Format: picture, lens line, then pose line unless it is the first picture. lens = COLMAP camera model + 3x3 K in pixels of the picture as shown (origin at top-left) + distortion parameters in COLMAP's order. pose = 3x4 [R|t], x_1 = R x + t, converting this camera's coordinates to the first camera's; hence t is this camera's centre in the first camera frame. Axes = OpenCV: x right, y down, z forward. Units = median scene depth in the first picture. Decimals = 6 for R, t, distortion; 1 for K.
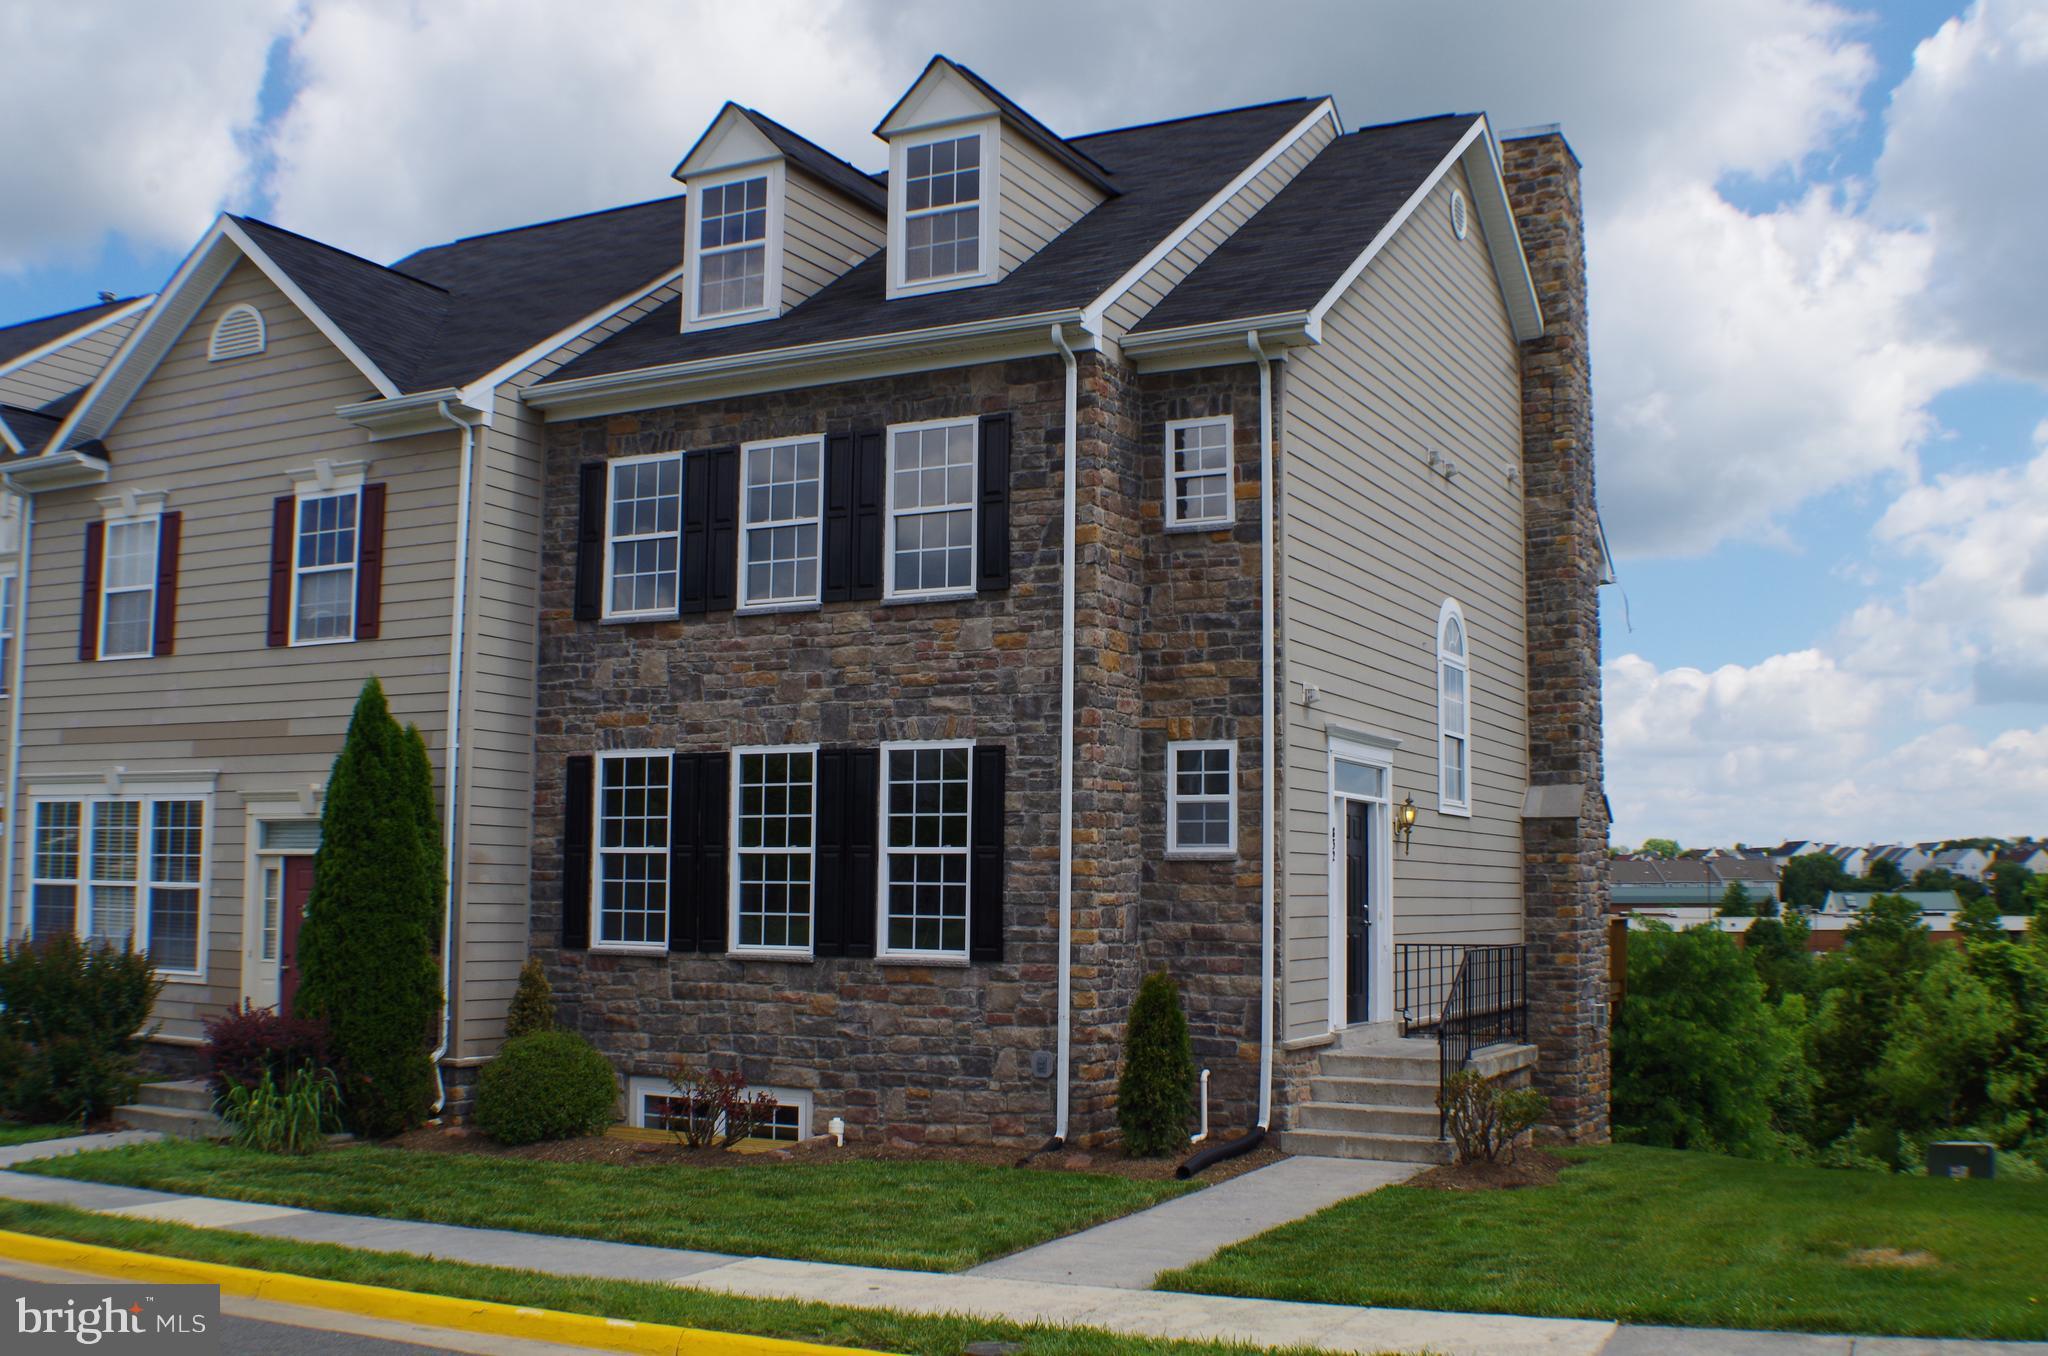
lens RADIAL K [[1692.3, 0, 1022.3], [0, 1692.3, 653.8], [0, 0, 1]] dist [-0.179302, 0.082837]
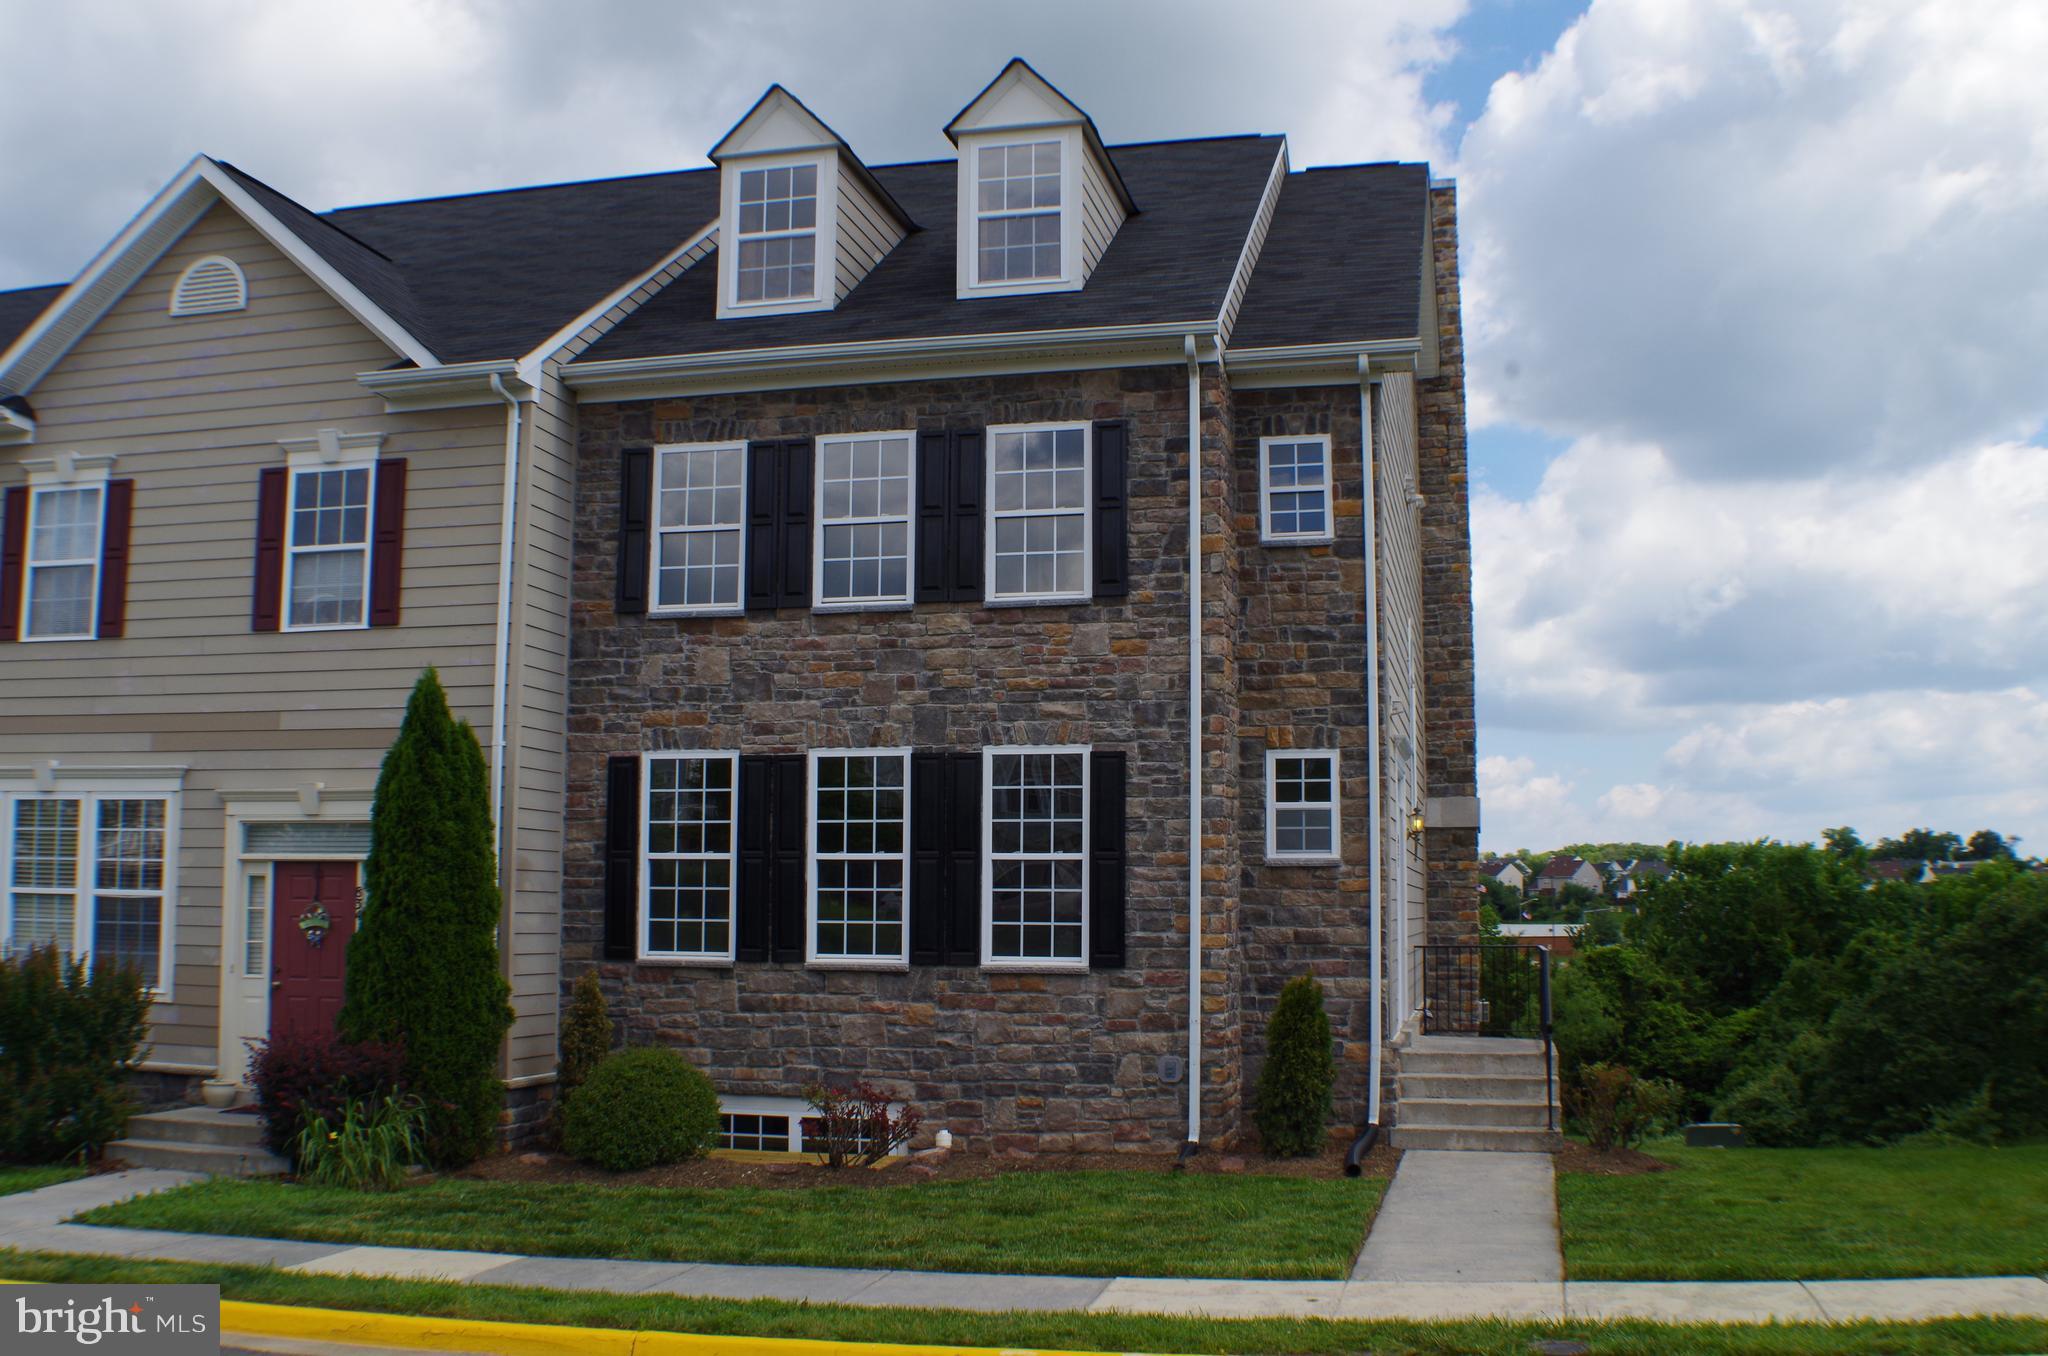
lens RADIAL K [[1635.7, 0, 1016.0], [0, 1635.7, 659.4], [0, 0, 1]] dist [-0.179999, 0.092853]
pose [[0.979860, 0.025950, 0.197992, -0.244101], [-0.025070, 0.999662, -0.006950, 0.007402], [-0.198105, 0.001847, 0.980179, 0.060418]]
